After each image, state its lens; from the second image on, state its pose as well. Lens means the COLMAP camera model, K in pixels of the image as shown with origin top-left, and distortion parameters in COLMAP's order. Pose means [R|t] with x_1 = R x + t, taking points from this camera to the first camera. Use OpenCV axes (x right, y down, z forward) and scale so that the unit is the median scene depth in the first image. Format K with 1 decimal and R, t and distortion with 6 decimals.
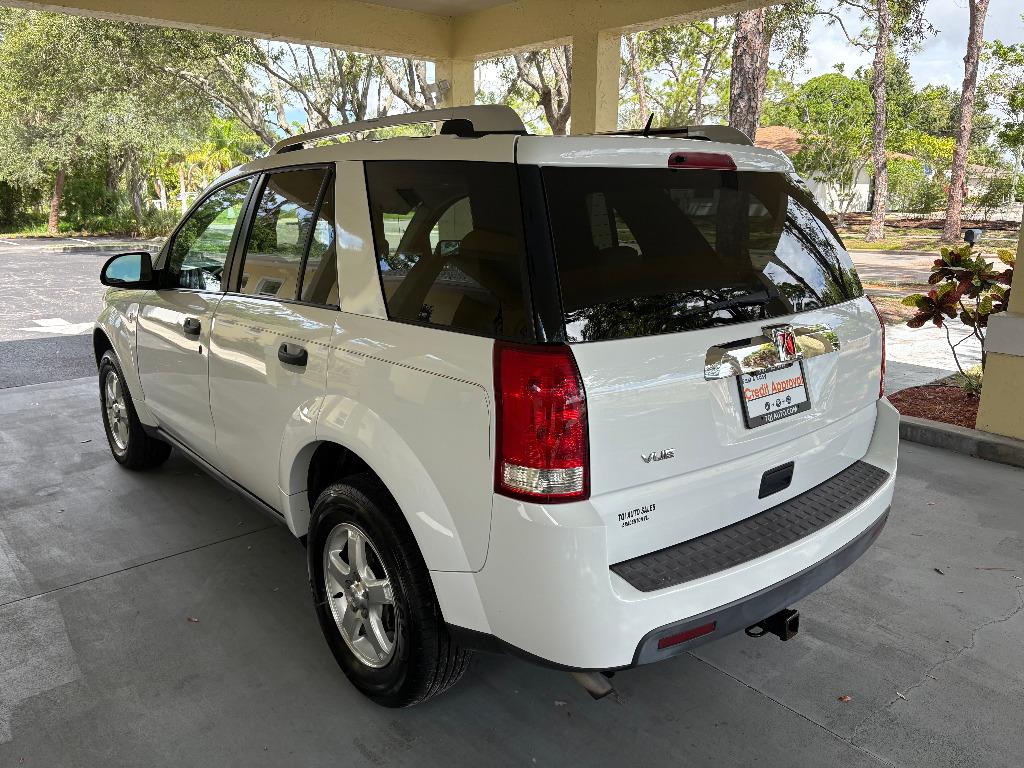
lens RADIAL K [[783.9, 0, 512.0], [0, 783.9, 384.0], [0, 0, 1]] dist [-0.009082, -0.002155]
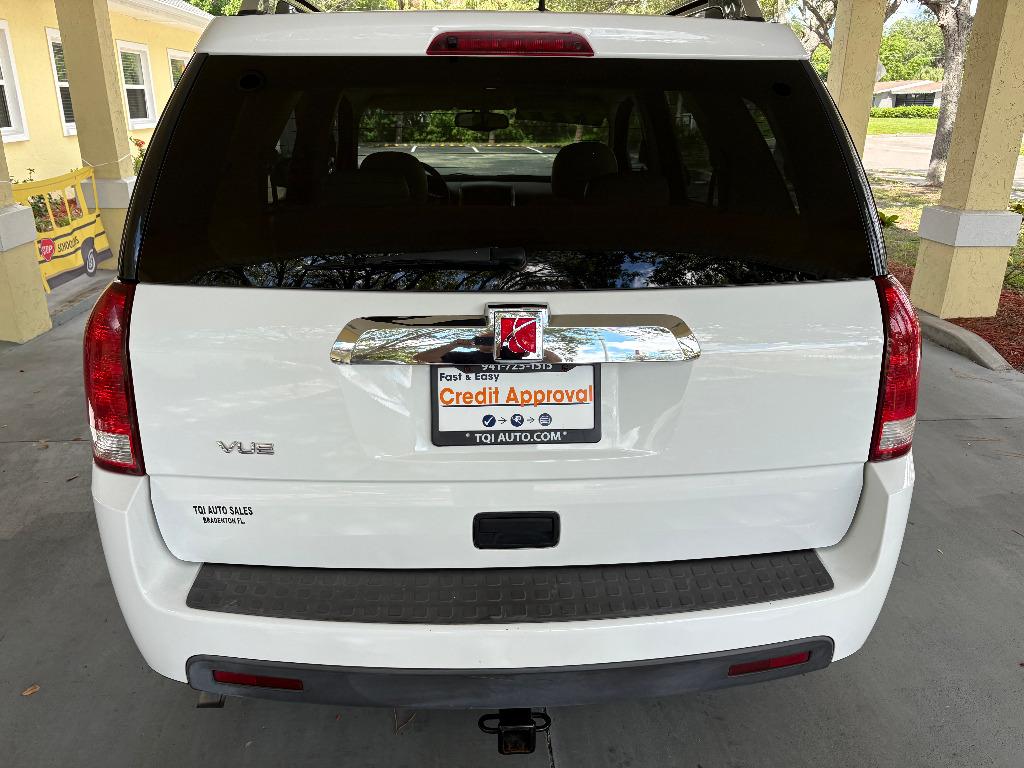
lens RADIAL K [[783.9, 0, 512.0], [0, 783.9, 384.0], [0, 0, 1]] dist [-0.009082, -0.002155]
pose [[0.815547, 0.206935, -0.540427, 0.706669], [-0.147150, 0.977338, 0.152173, -0.108927], [0.559670, -0.044581, 0.827516, 0.460082]]
